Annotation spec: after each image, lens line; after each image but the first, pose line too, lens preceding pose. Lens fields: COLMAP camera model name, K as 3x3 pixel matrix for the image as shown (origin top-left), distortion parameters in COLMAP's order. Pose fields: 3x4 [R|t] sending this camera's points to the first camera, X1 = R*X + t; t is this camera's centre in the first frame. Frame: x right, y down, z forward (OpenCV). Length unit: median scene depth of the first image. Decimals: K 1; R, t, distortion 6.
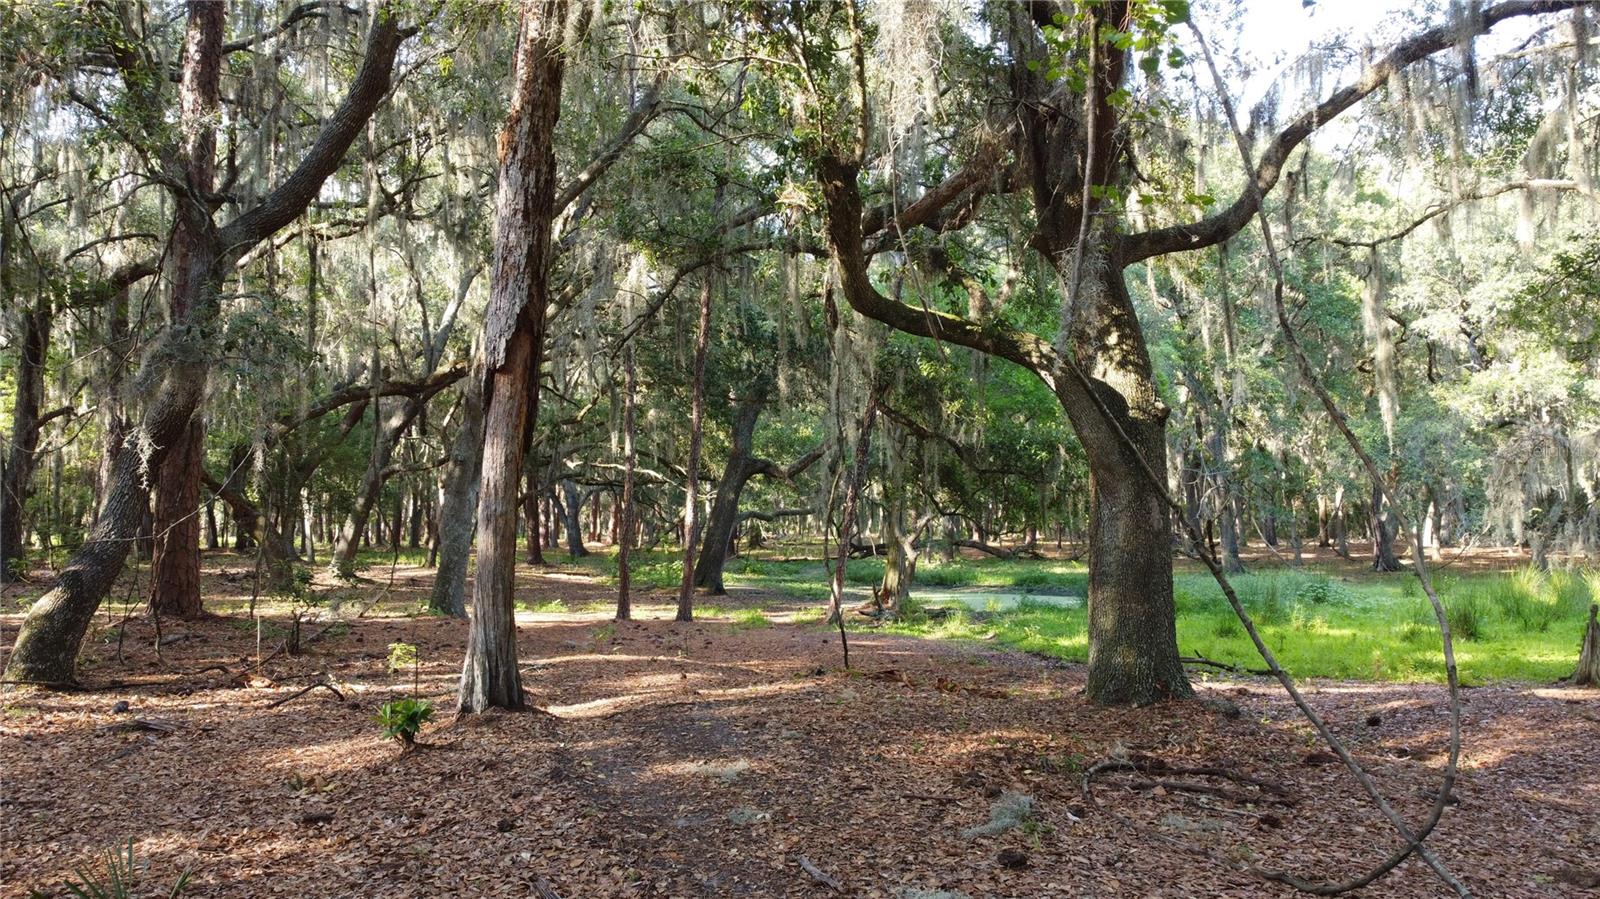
lens RADIAL K [[1201.6, 0, 798.1], [0, 1201.6, 444.0], [0, 0, 1]] dist [-0.004163, -0.007835]
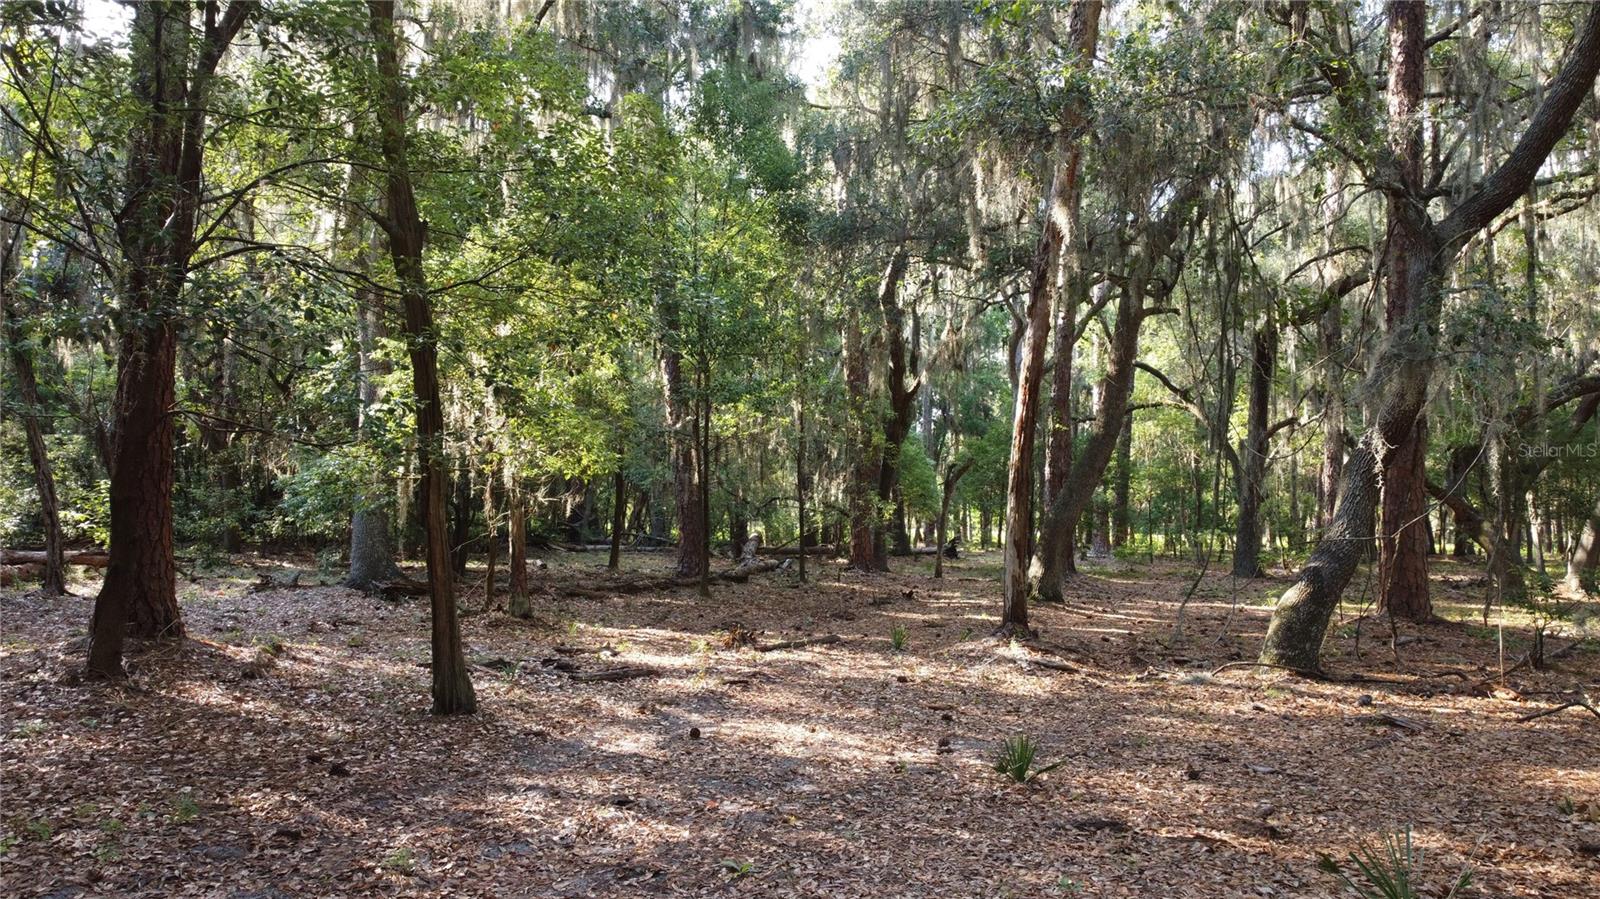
lens RADIAL K [[1201.6, 0, 798.1], [0, 1201.6, 444.0], [0, 0, 1]] dist [-0.004163, -0.007835]
pose [[0.595272, -0.039460, -0.802555, -0.010887], [0.034516, 0.999127, -0.023524, 0.003889], [0.802783, -0.013697, 0.596114, -0.002995]]
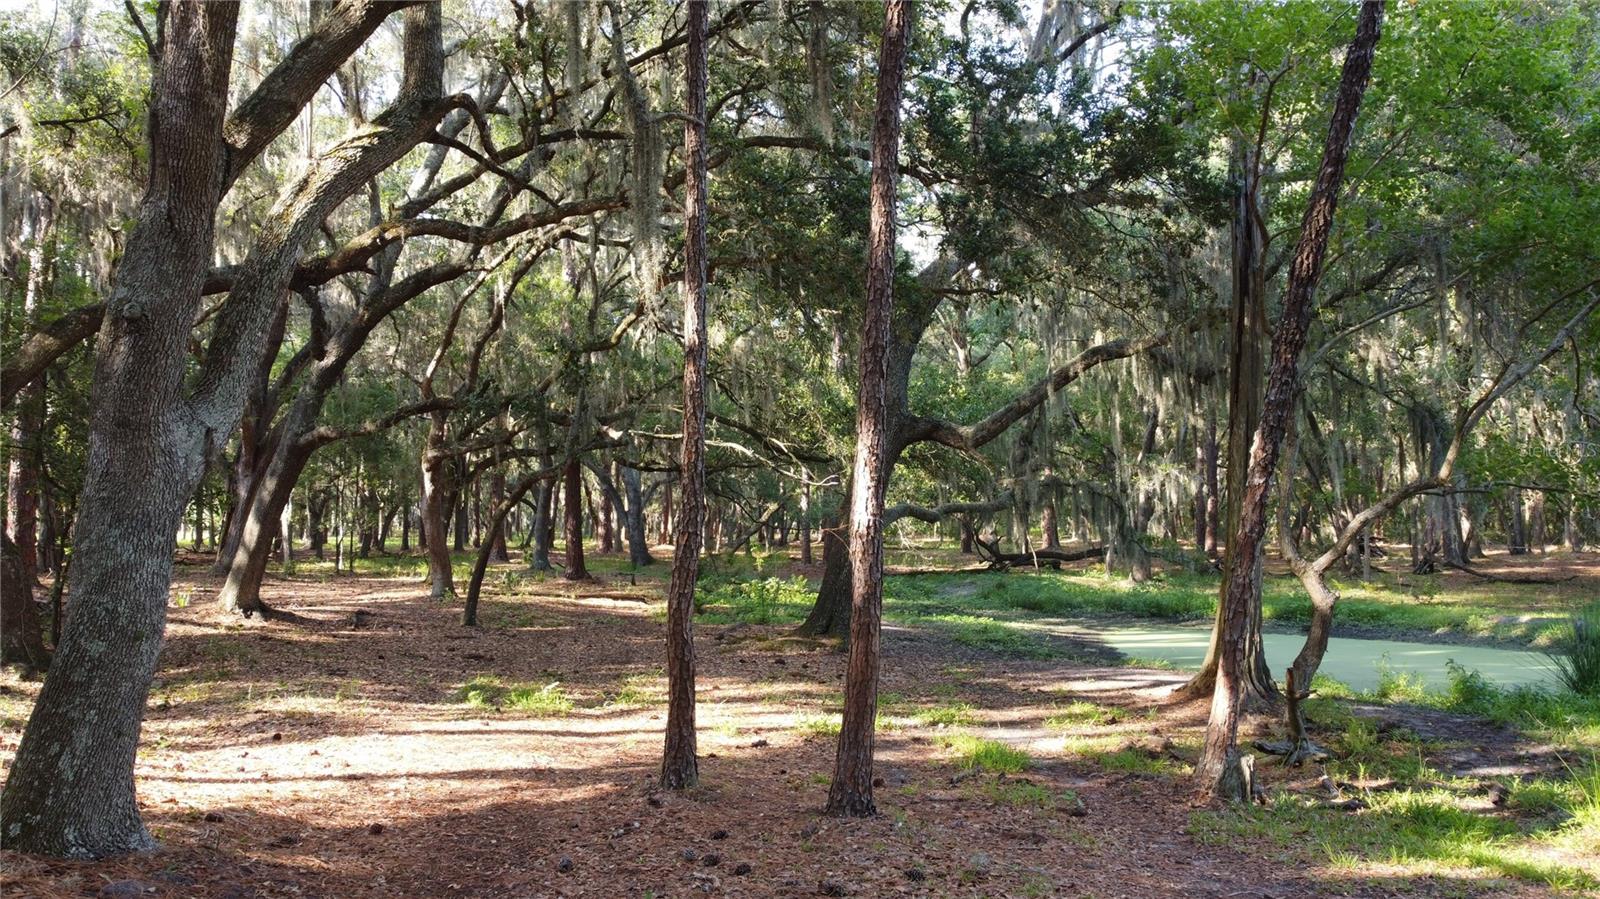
lens RADIAL K [[1201.6, 0, 798.1], [0, 1201.6, 444.0], [0, 0, 1]] dist [-0.004163, -0.007835]
pose [[0.997933, 0.000413, -0.064266, -0.112091], [-0.000381, 1.000000, 0.000510, 0.052918], [0.064266, -0.000484, 0.997933, 0.838247]]
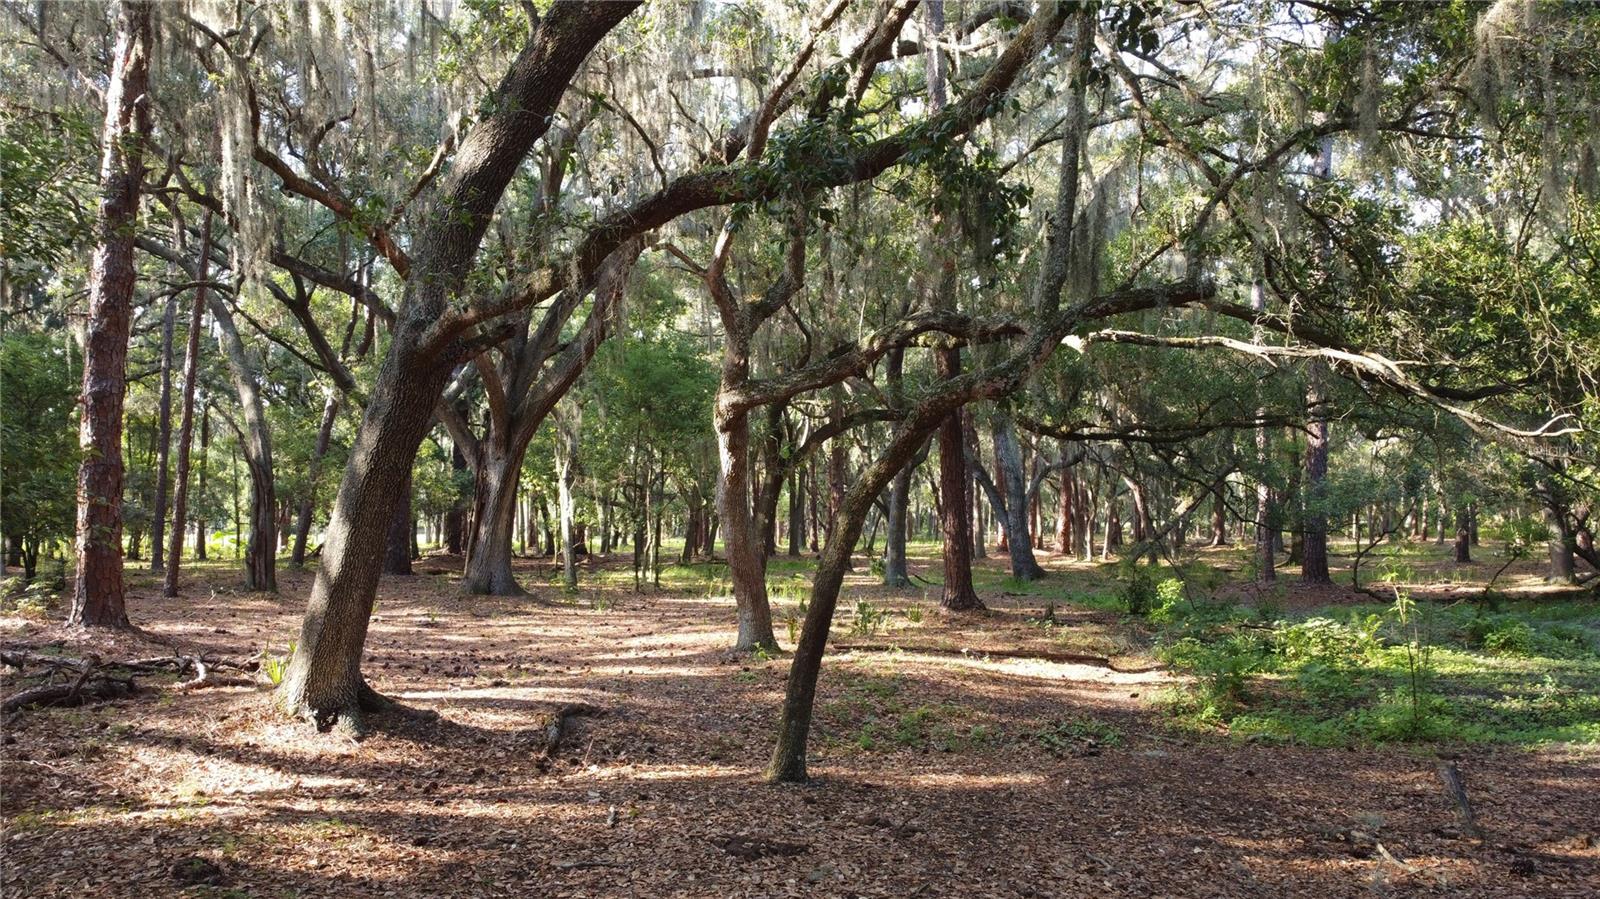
lens RADIAL K [[1201.6, 0, 798.1], [0, 1201.6, 444.0], [0, 0, 1]] dist [-0.004163, -0.007835]
pose [[0.943102, -0.019913, -0.331906, -0.363516], [0.020287, 0.999791, -0.002338, 0.105219], [0.331883, -0.004529, 0.943310, 1.597711]]
